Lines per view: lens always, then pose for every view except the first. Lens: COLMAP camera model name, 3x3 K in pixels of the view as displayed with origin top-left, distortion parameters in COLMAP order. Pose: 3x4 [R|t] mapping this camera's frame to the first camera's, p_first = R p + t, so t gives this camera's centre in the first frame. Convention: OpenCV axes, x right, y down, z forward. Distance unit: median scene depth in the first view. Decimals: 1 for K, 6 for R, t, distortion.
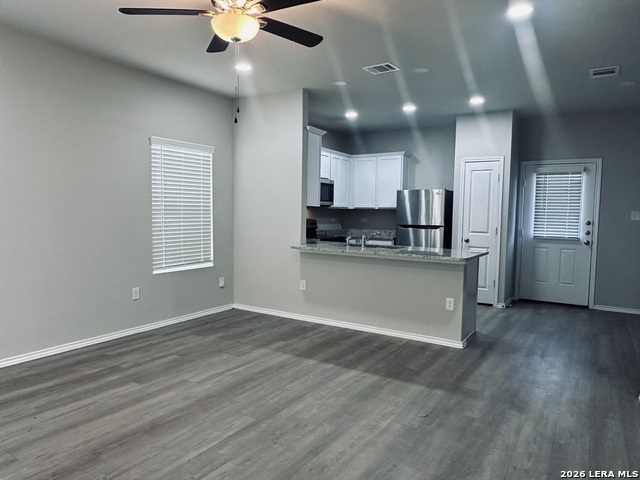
lens RADIAL K [[434.0, 0, 320.0], [0, 434.0, 240.0], [0, 0, 1]] dist [-0.000634, -0.004591]
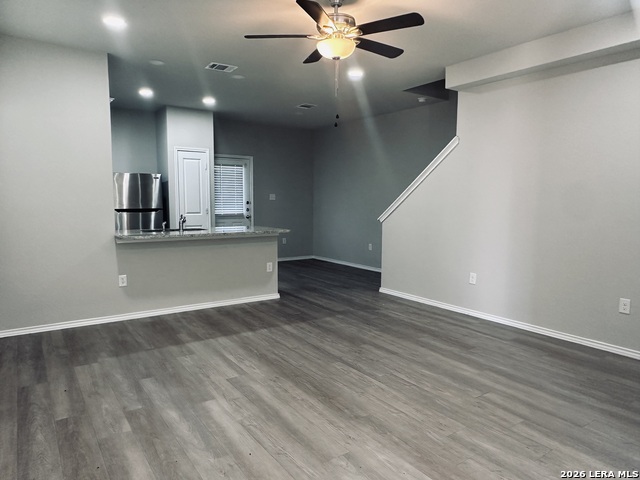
lens RADIAL K [[434.0, 0, 320.0], [0, 434.0, 240.0], [0, 0, 1]] dist [-0.000634, -0.004591]
pose [[0.393902, -0.102807, 0.913385, -0.827587], [0.061468, 0.994447, 0.085423, -0.035521], [-0.917095, 0.022496, 0.398034, 0.340664]]
